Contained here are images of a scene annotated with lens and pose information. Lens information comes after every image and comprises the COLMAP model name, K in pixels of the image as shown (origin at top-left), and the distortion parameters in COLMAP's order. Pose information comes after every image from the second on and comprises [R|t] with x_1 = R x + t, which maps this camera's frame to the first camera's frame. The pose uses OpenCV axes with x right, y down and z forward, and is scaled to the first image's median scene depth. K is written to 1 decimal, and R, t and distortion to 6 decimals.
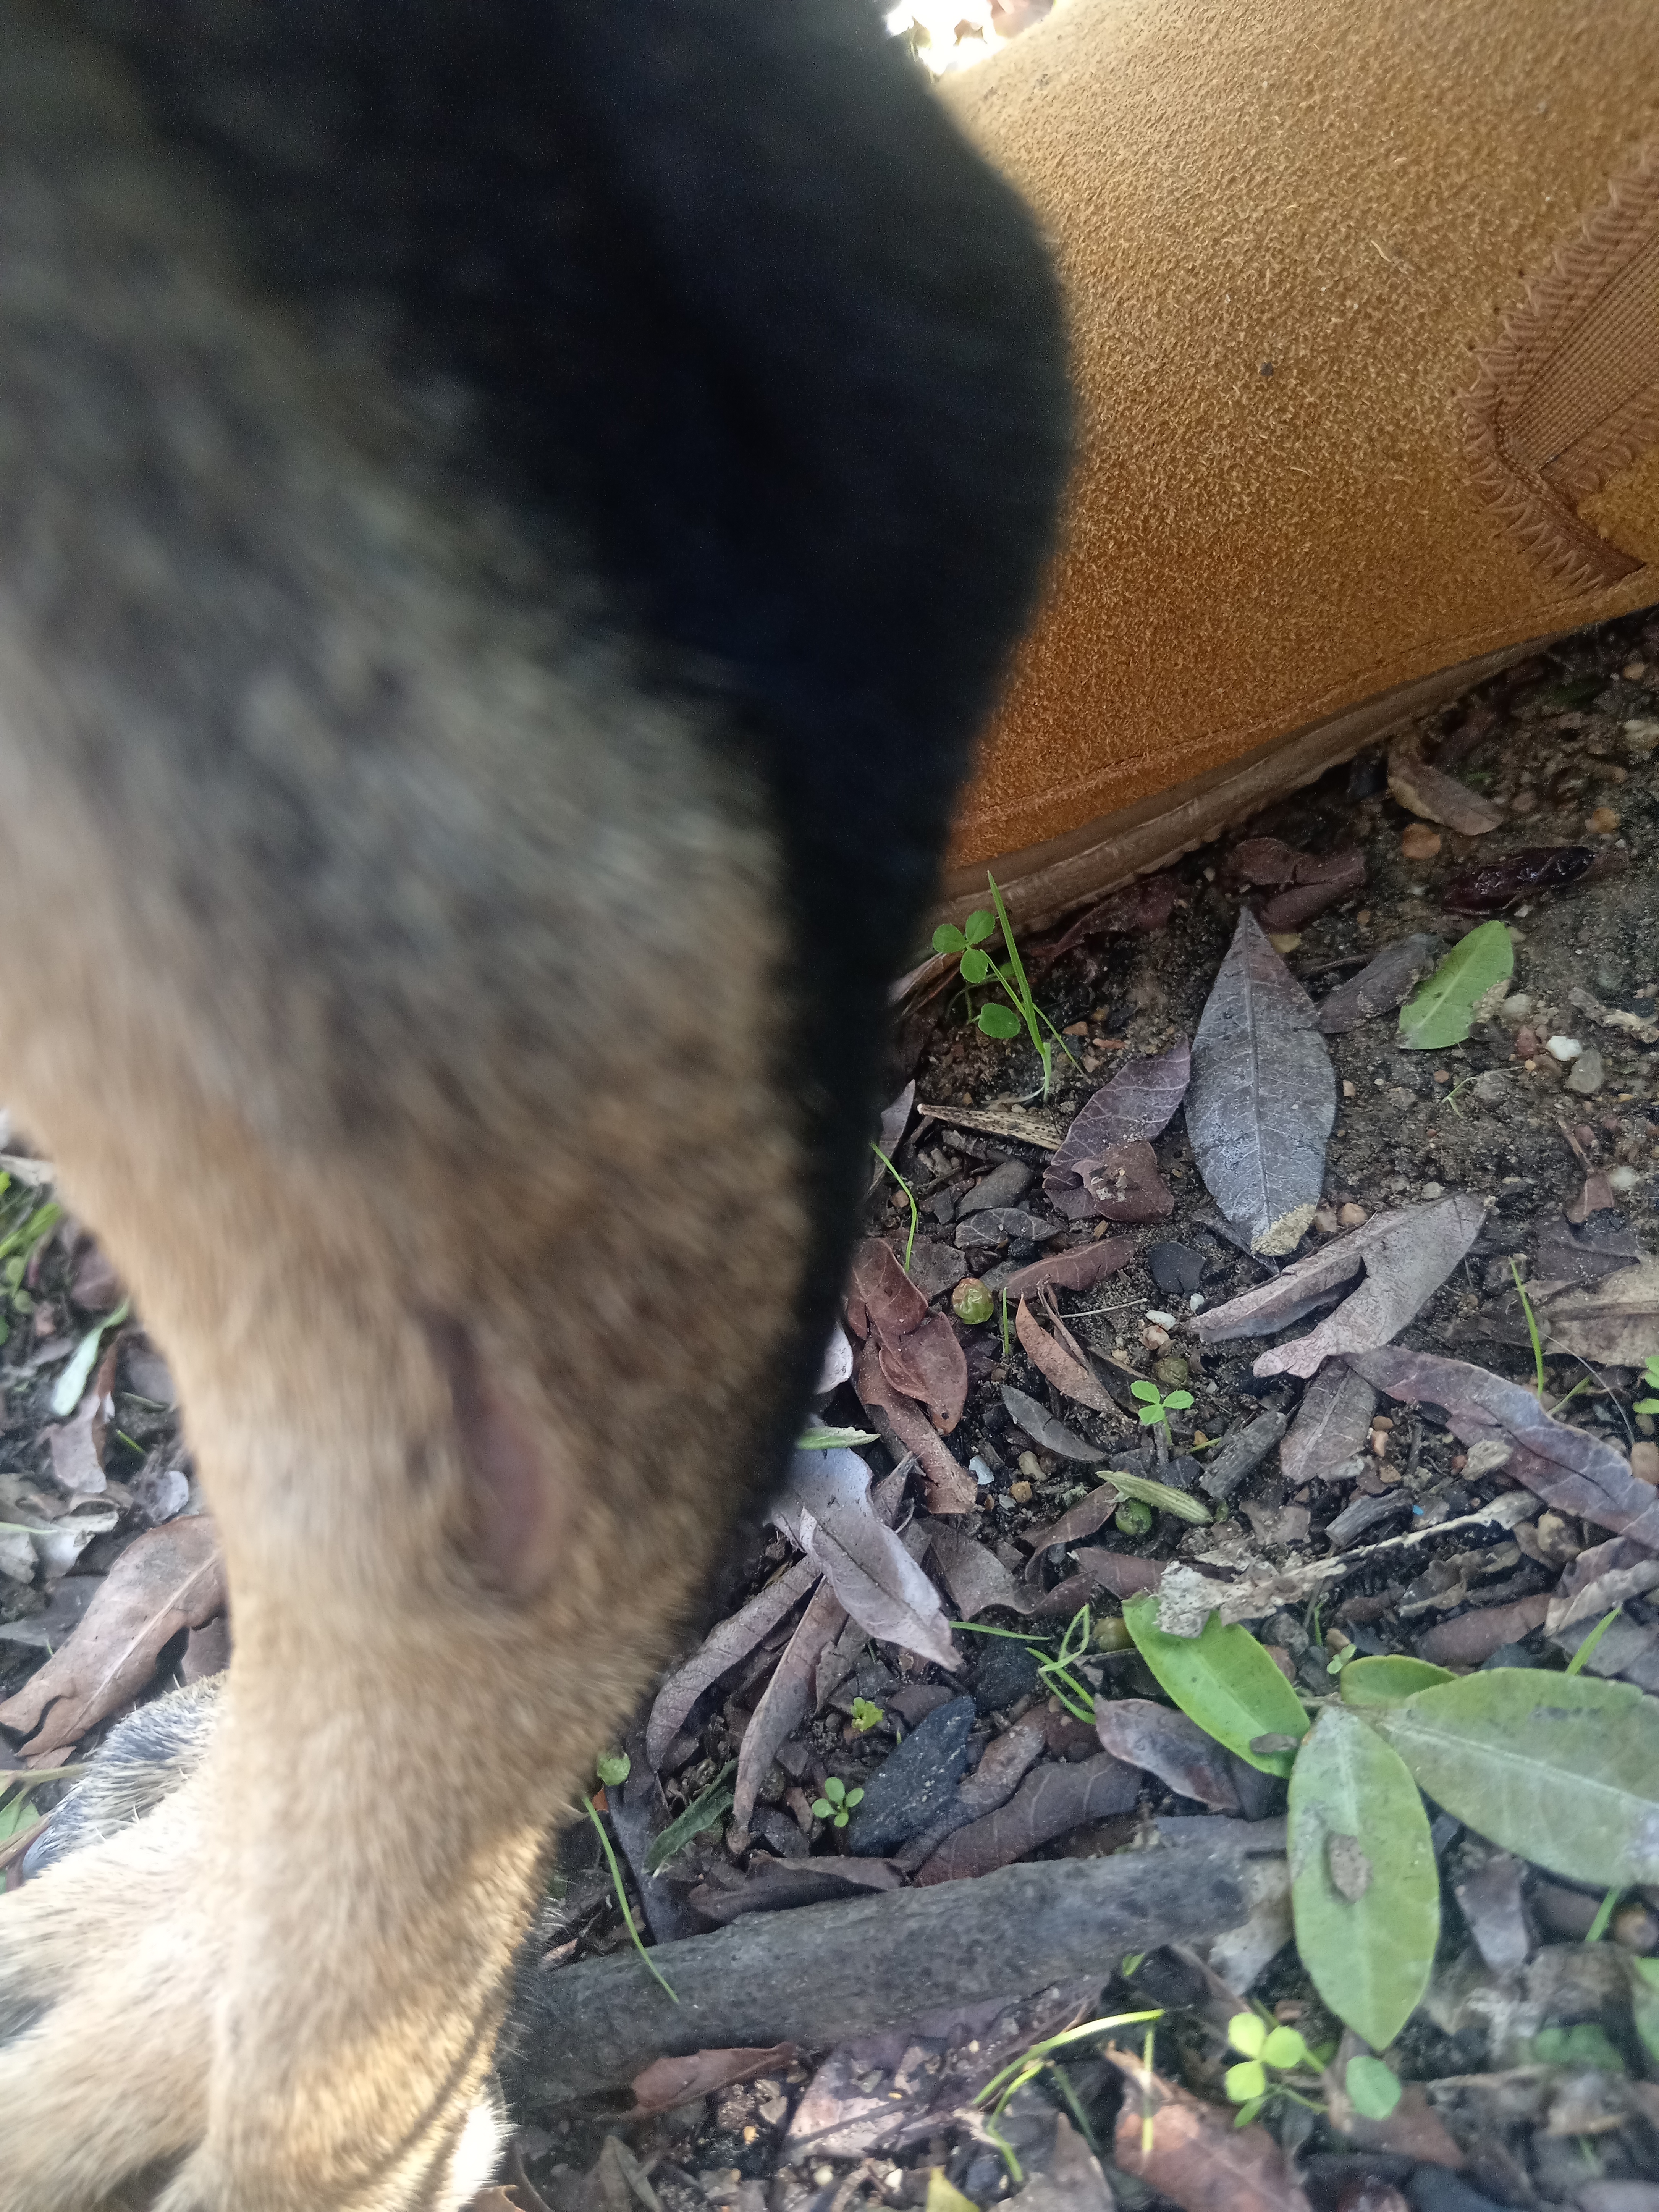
lens RADIAL K [[1777.3, 0, 776.4], [0, 1777.3, 1110.6], [0, 0, 1]] dist [-0.054464, 0.027863]
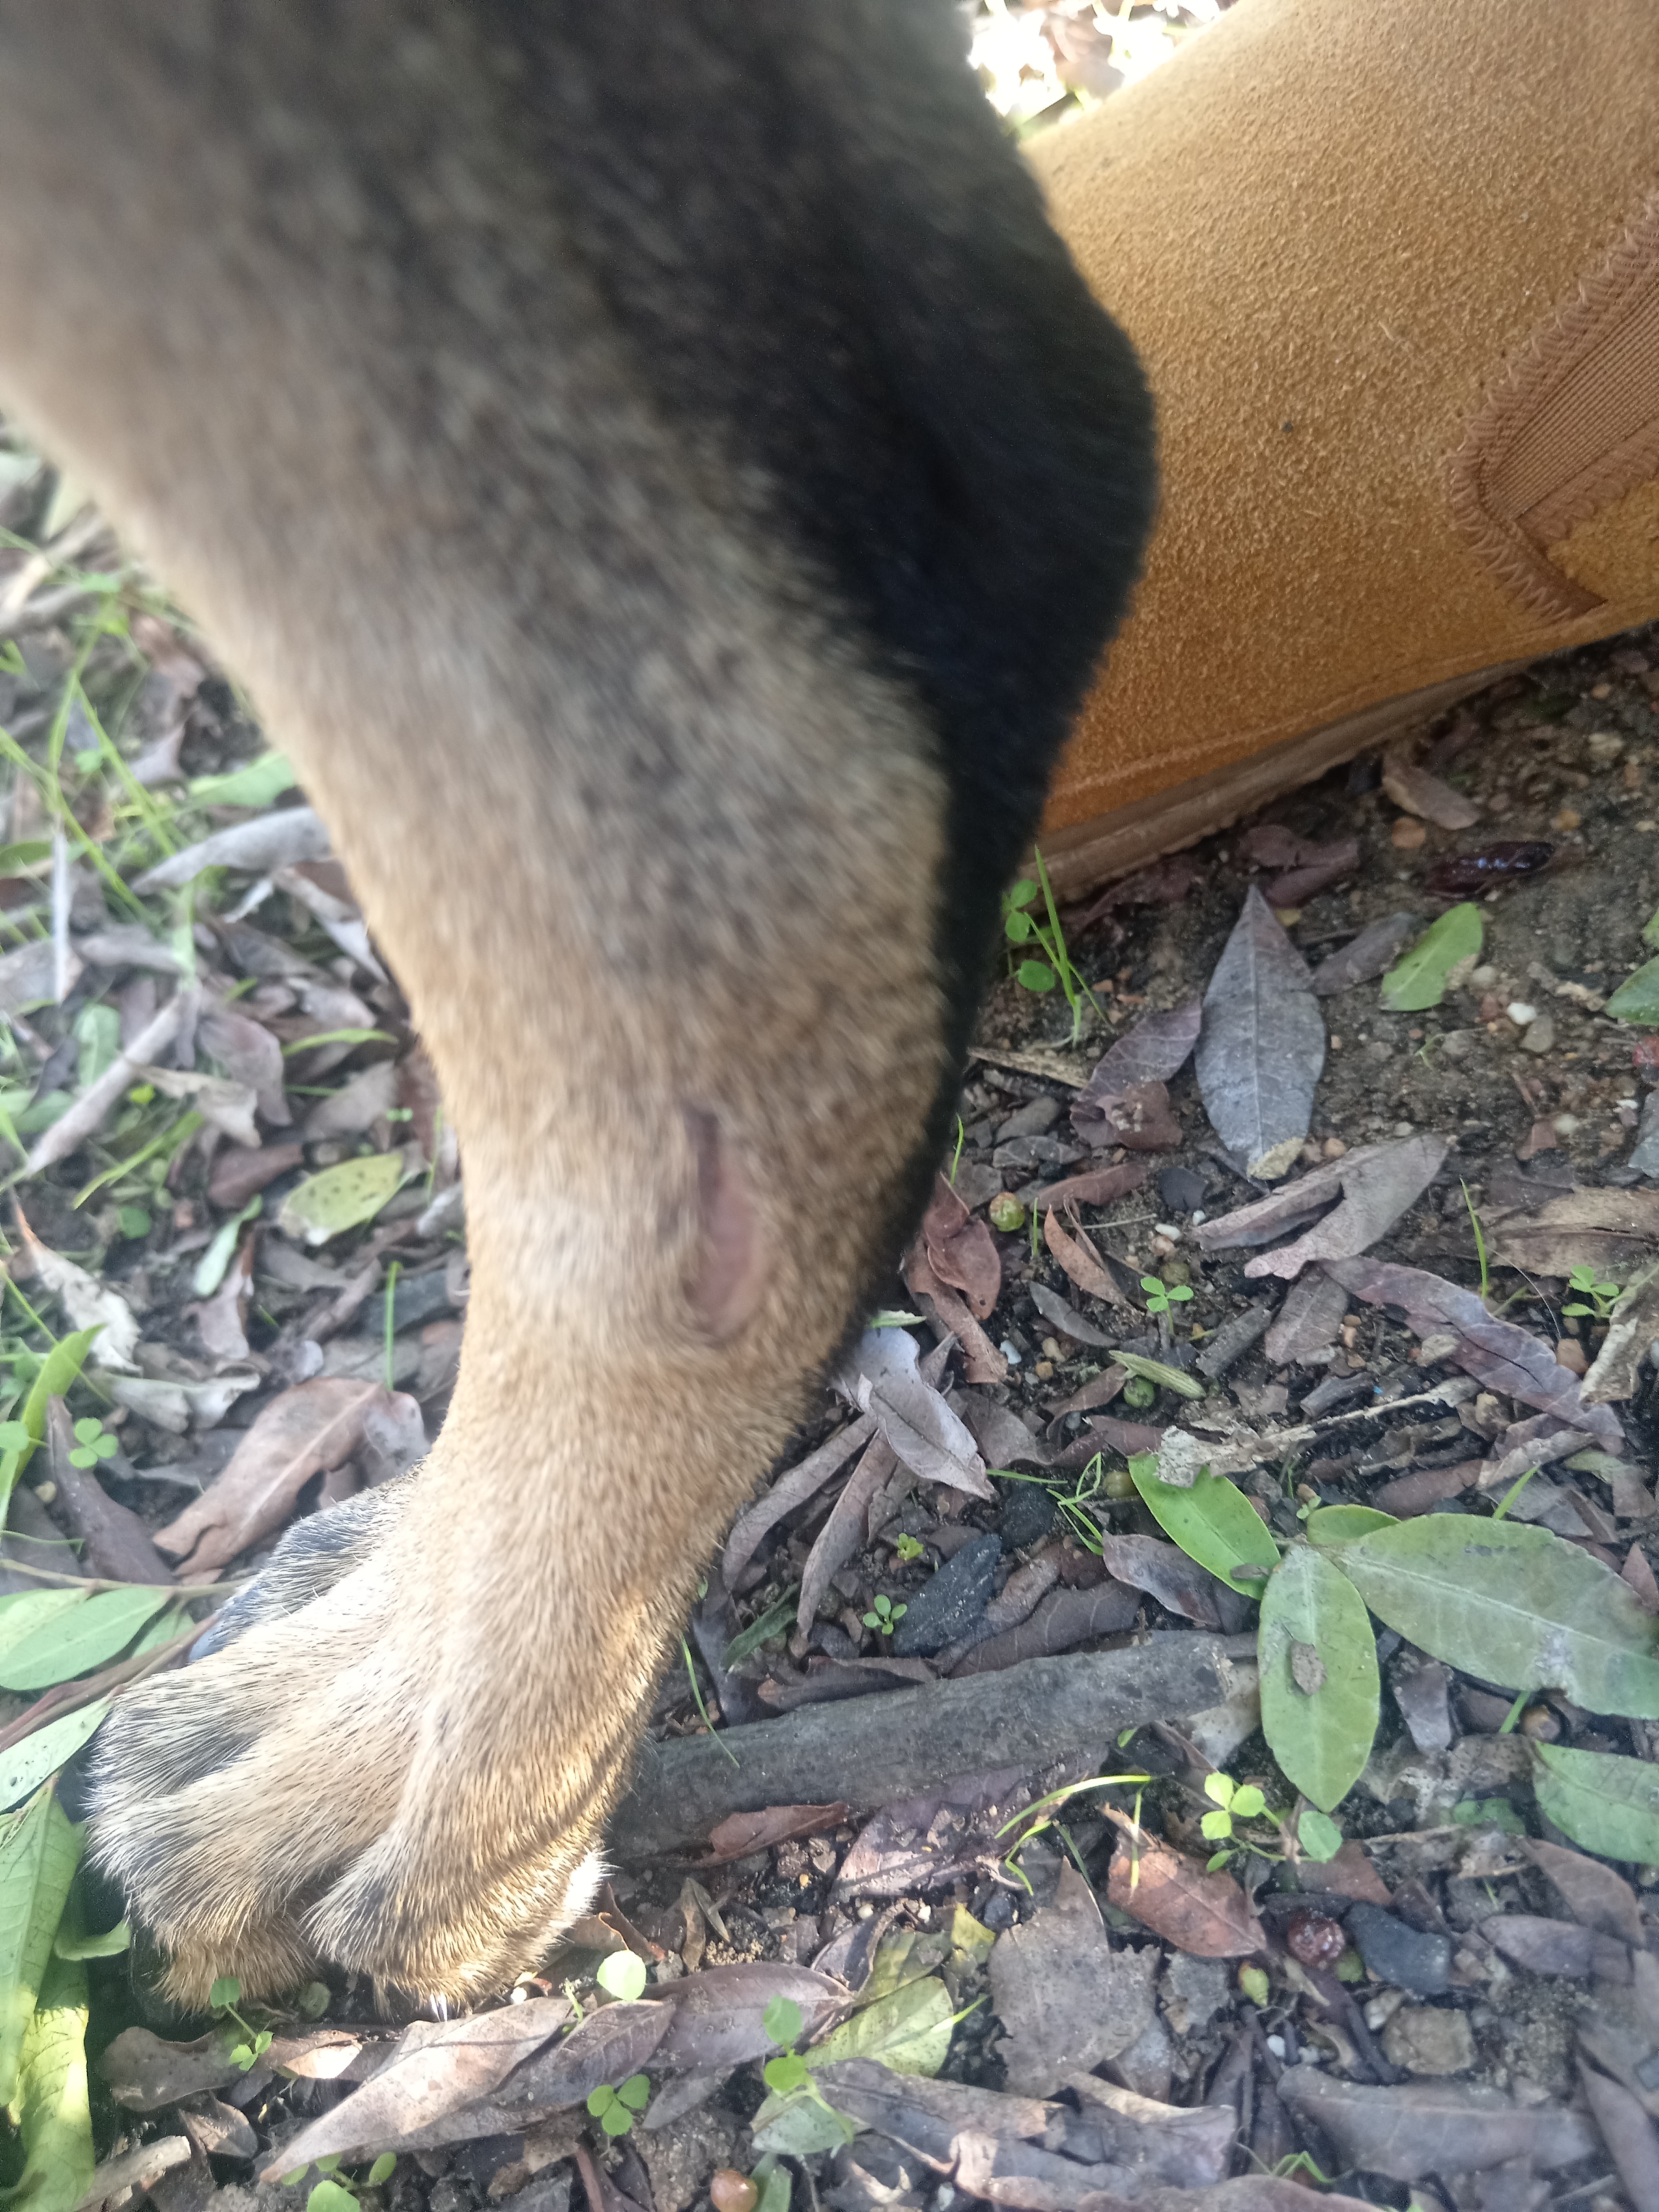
lens RADIAL K [[1777.3, 0, 776.4], [0, 1777.3, 1110.6], [0, 0, 1]] dist [-0.054464, 0.027863]
pose [[0.999383, 0.034771, -0.005046, -0.041988], [-0.034722, 0.999353, 0.009420, 0.038585], [0.005370, -0.009239, 0.999943, -0.187932]]
